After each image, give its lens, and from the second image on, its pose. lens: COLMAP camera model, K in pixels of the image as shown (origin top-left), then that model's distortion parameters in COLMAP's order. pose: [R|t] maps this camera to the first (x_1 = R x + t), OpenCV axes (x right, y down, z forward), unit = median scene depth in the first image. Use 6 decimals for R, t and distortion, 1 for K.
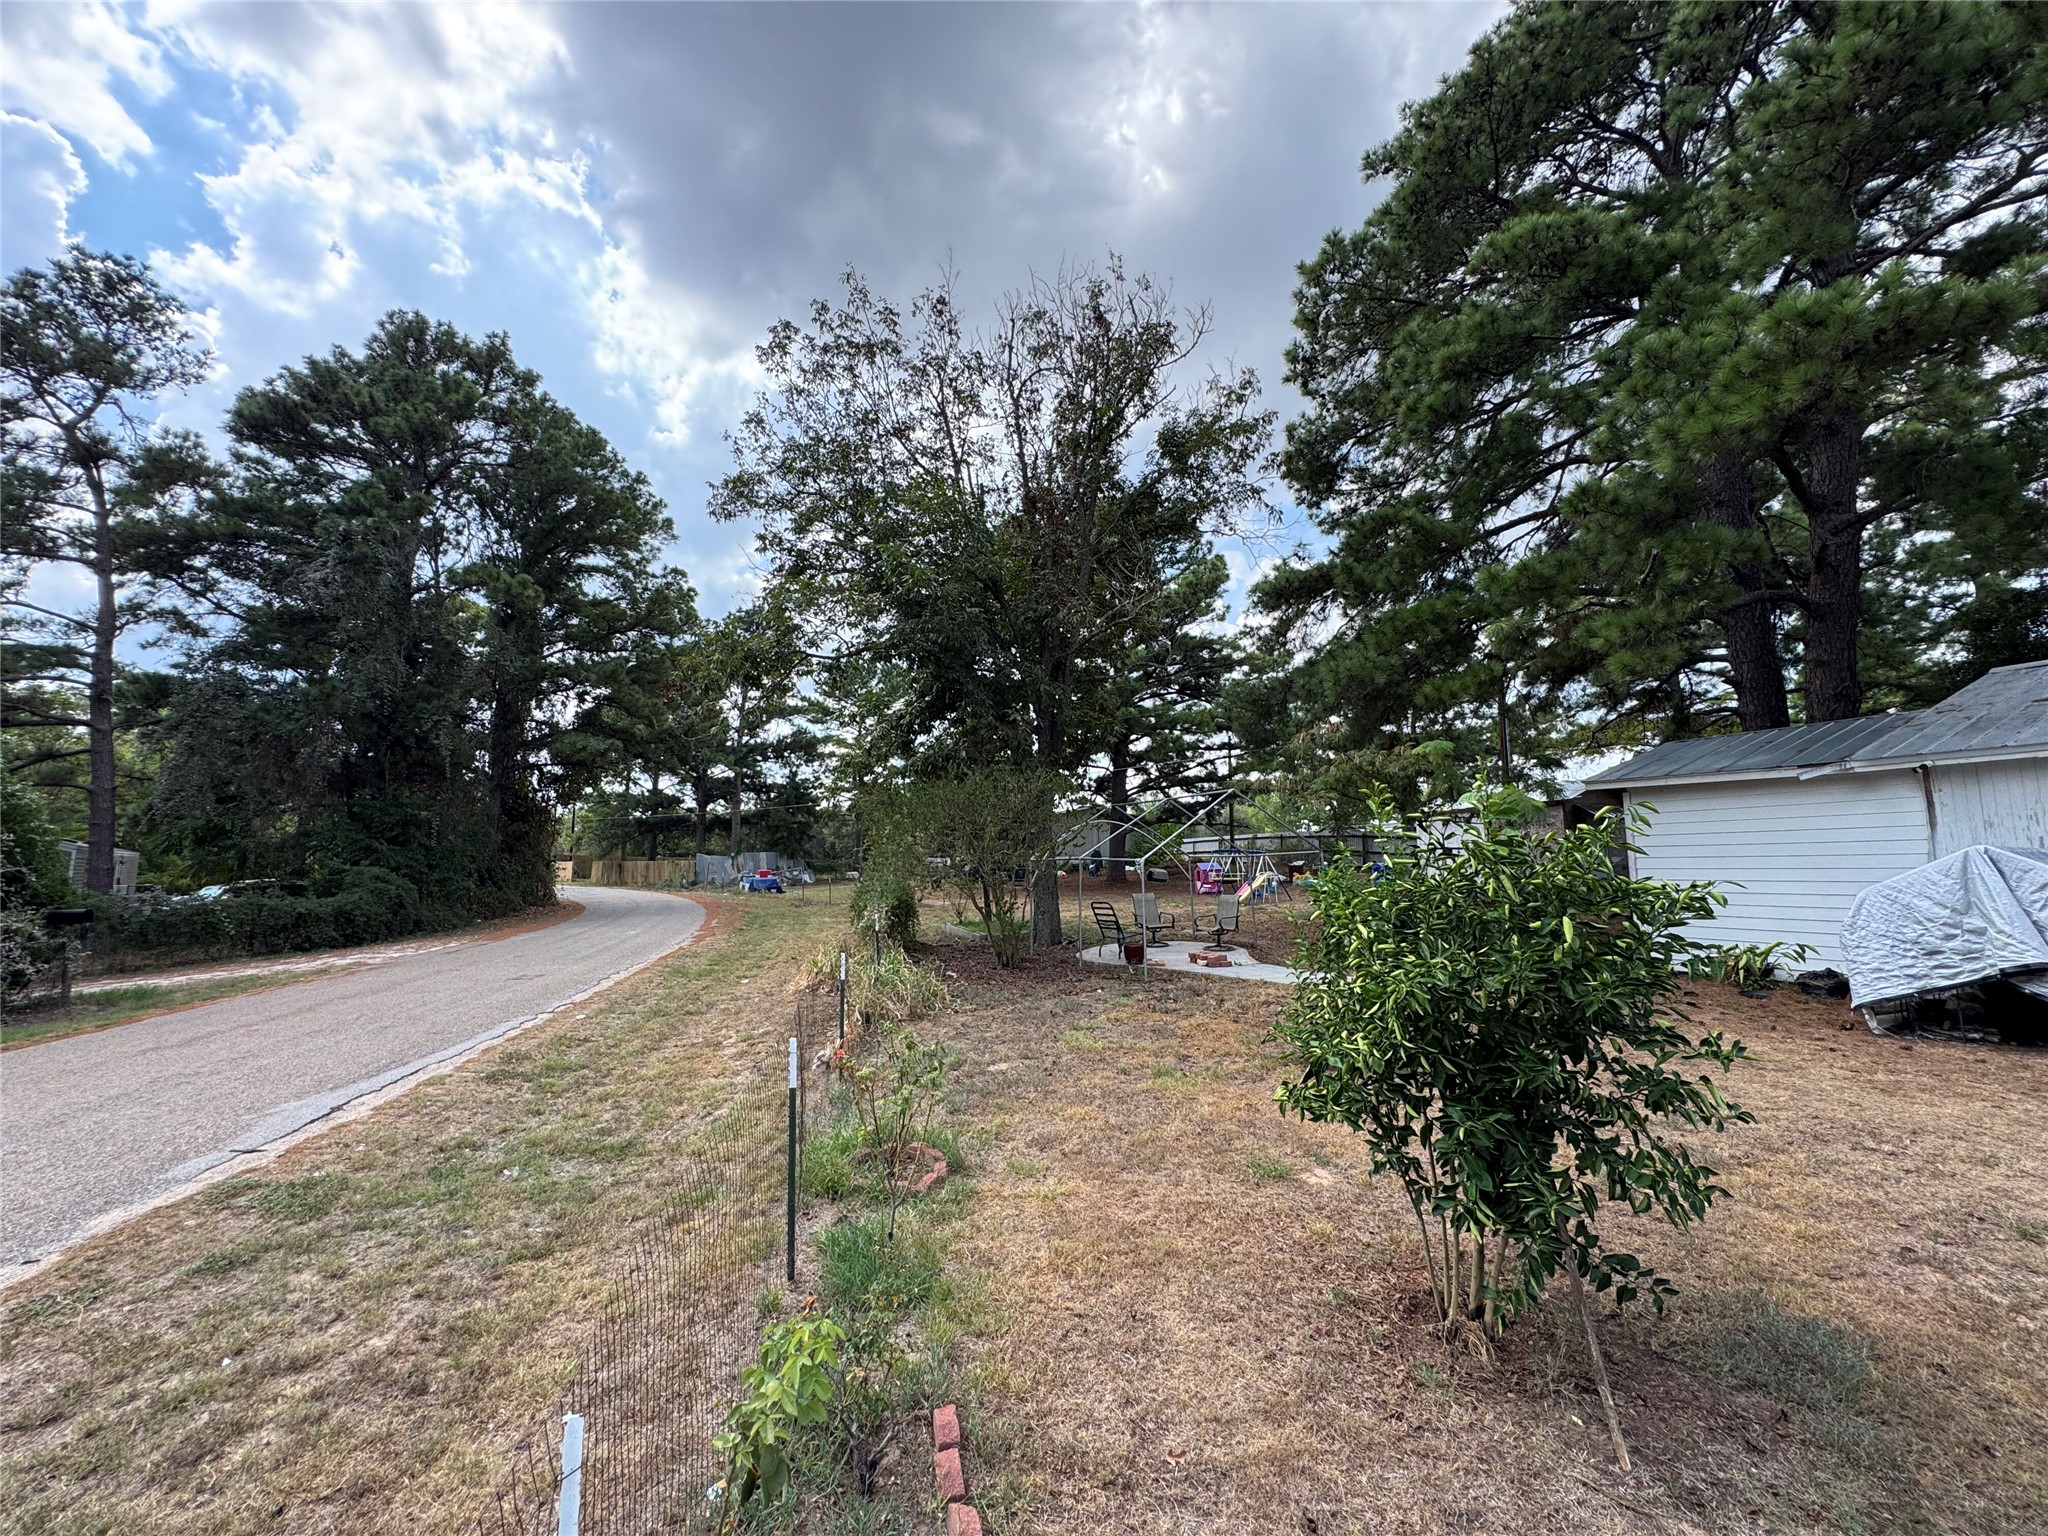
lens RADIAL K [[824.0, 0, 1024.0], [0, 824.0, 768.0], [0, 0, 1]] dist [-0.001313, 0.000089]
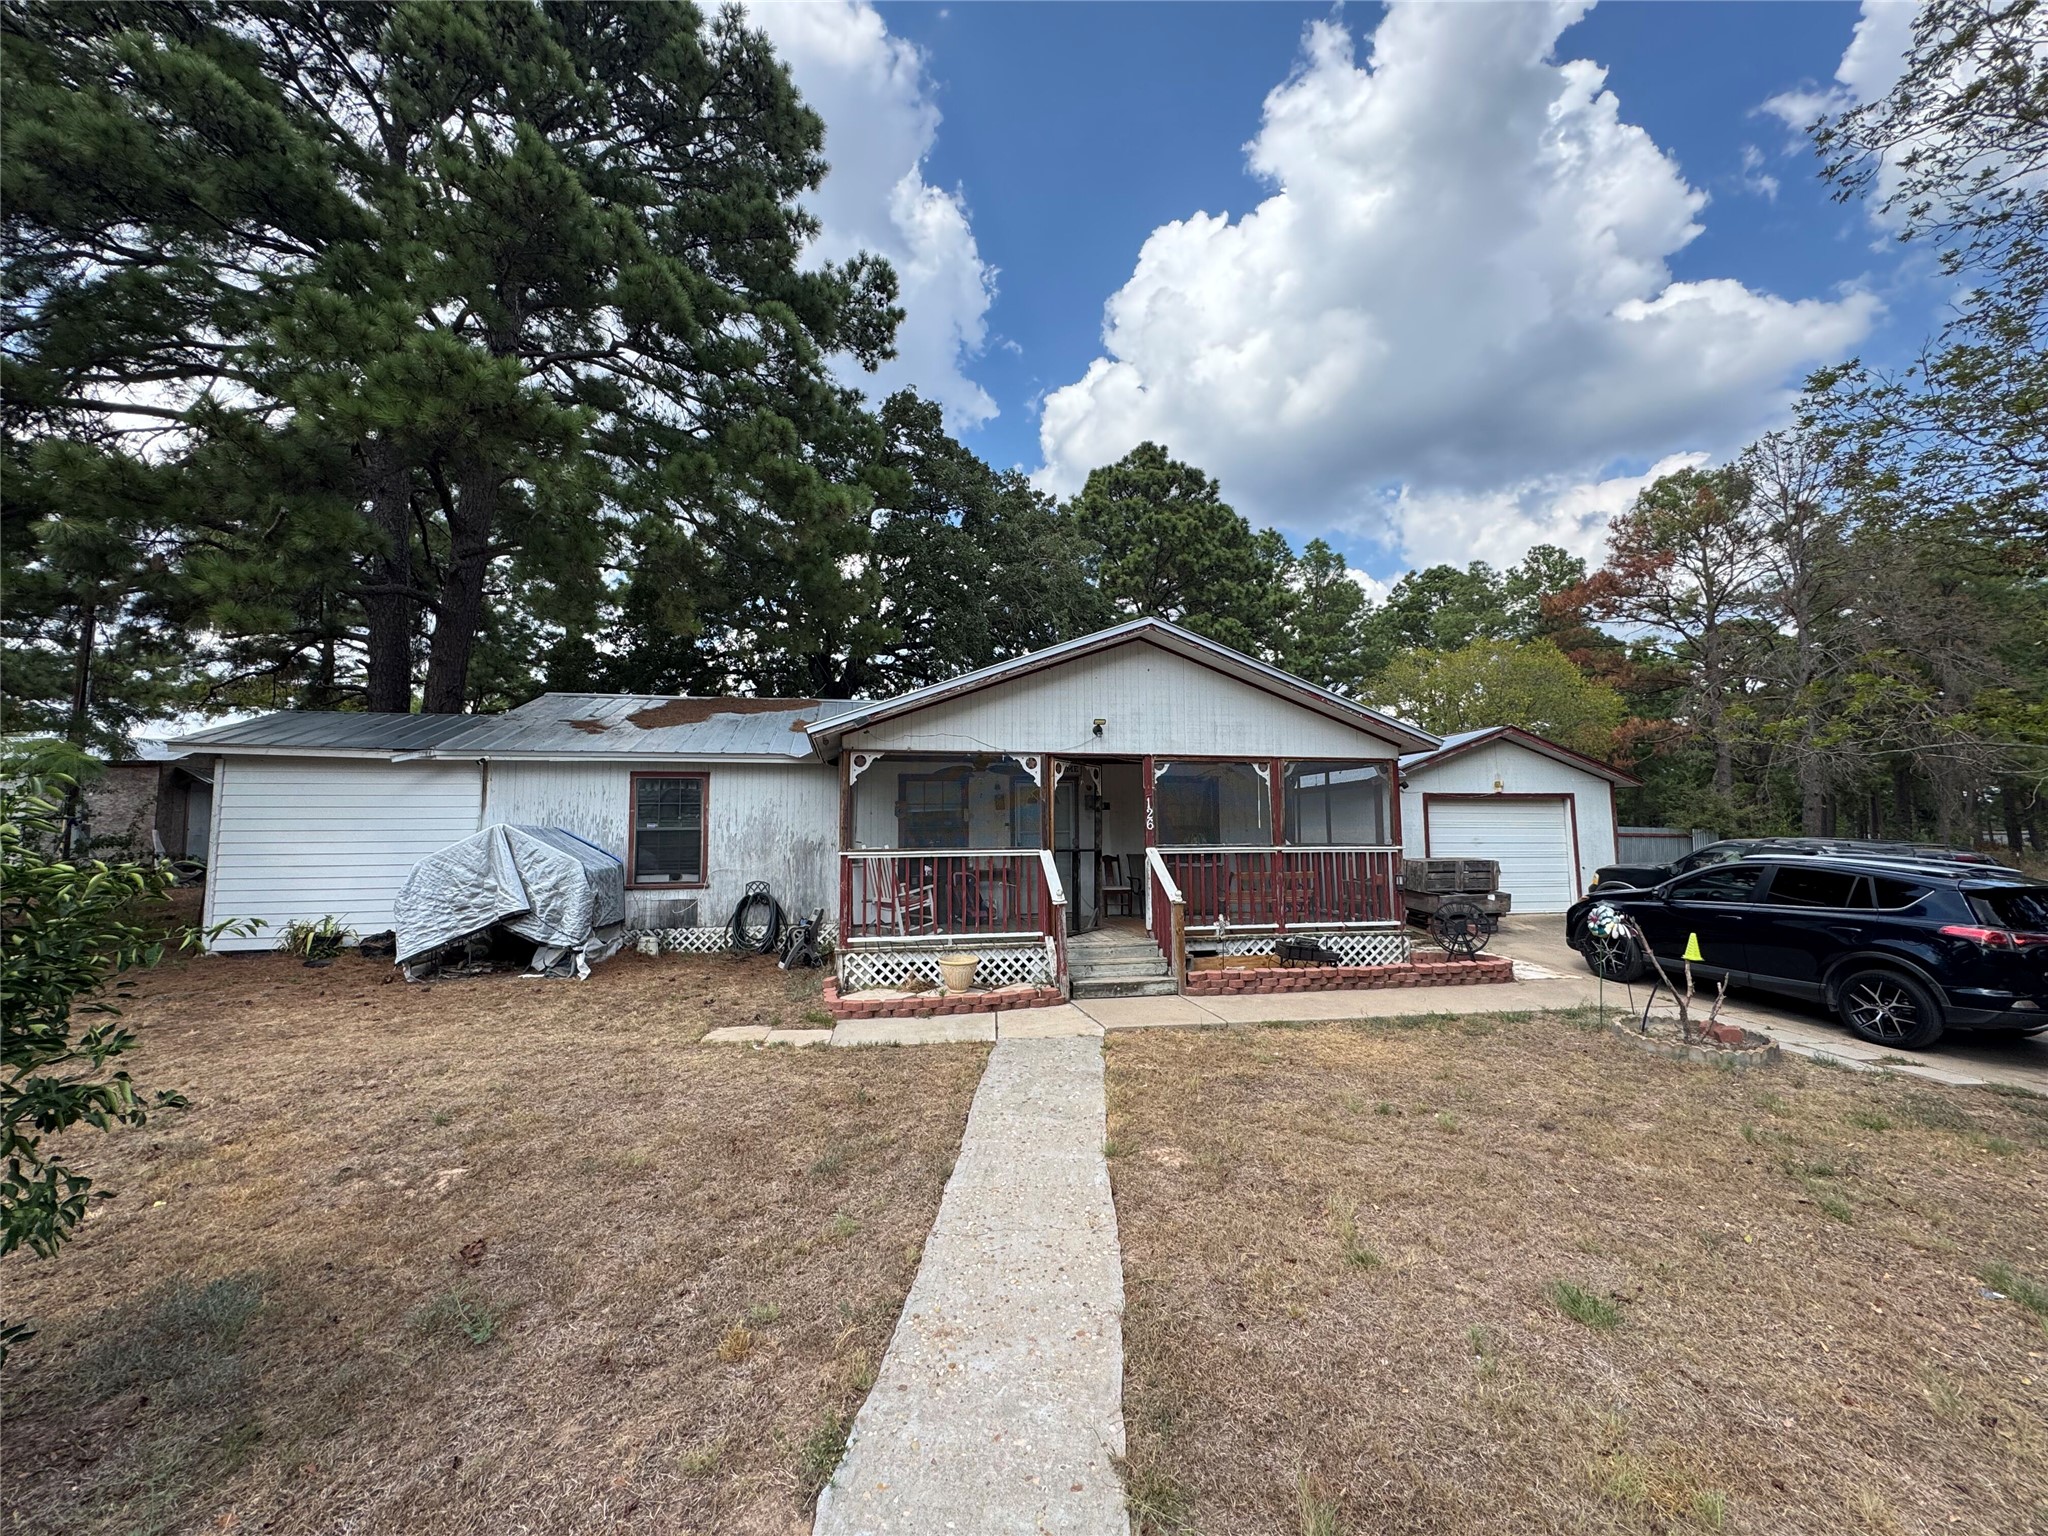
lens RADIAL K [[817.1, 0, 1021.7], [0, 817.1, 768.0], [0, 0, 1]] dist [-0.004313, 0.000784]
pose [[0.181831, 0.079525, 0.980109, 0.023952], [-0.110893, 0.992024, -0.059919, -0.005288], [-0.977057, -0.097793, 0.189200, -0.032016]]
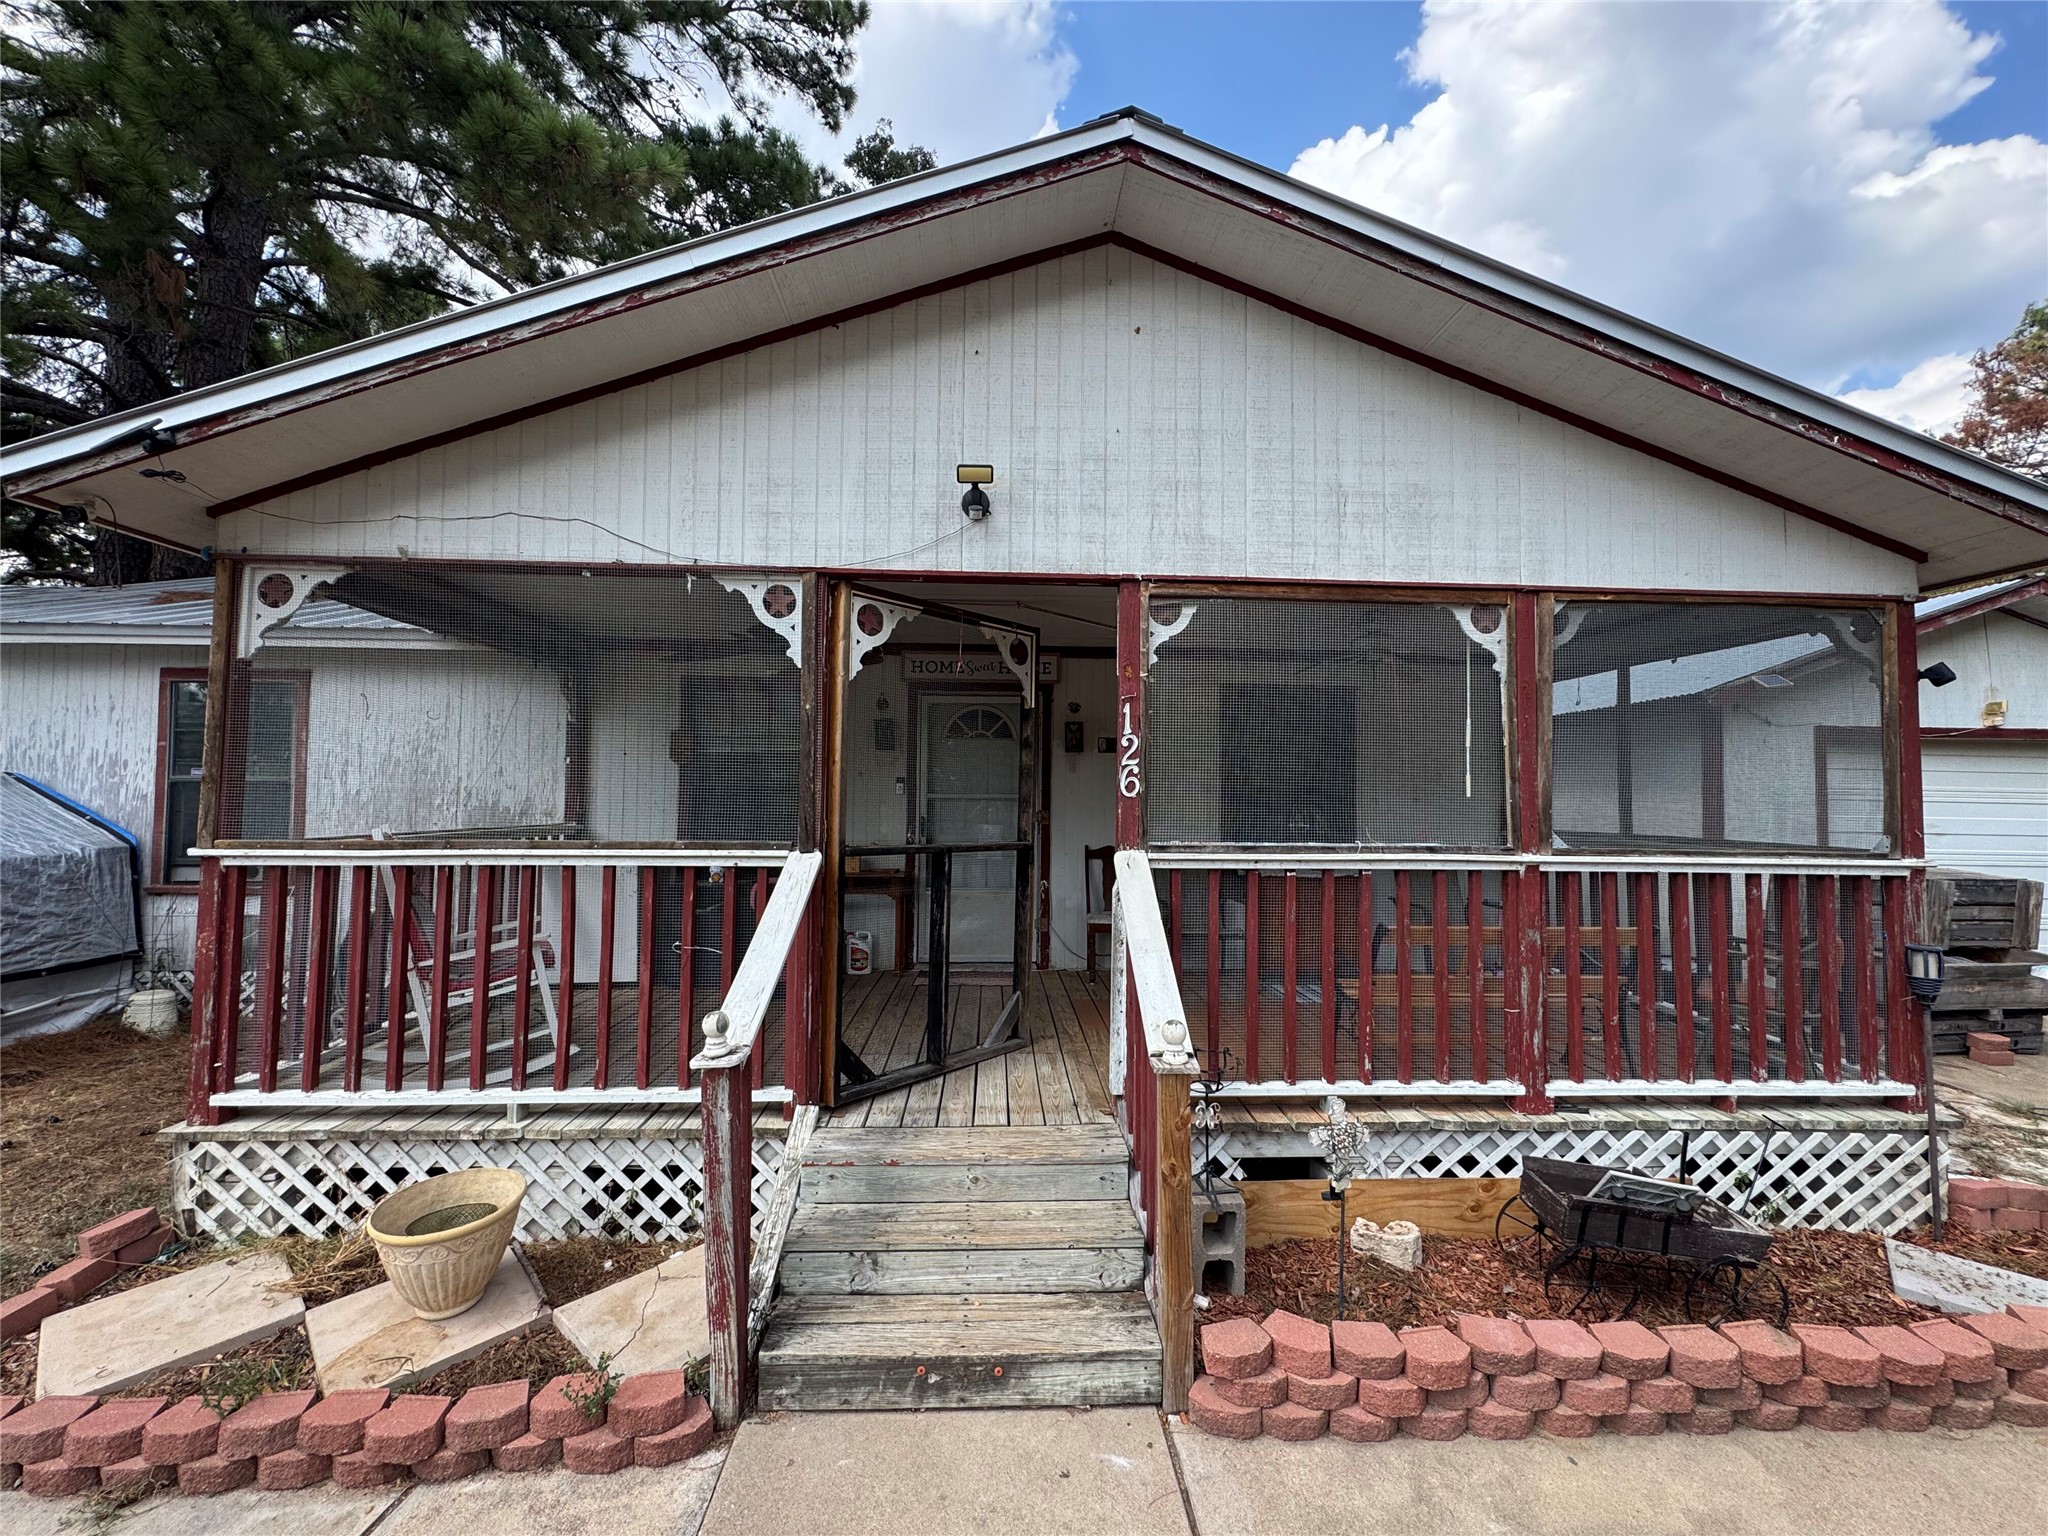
lens RADIAL K [[808.9, 0, 1016.5], [0, 808.9, 769.9], [0, 0, 1]] dist [-0.002446, -0.000349]
pose [[0.334909, 0.032153, 0.941702, 0.505054], [-0.121742, 0.992517, 0.009409, -0.013032], [-0.934352, -0.117796, 0.336318, -0.059812]]
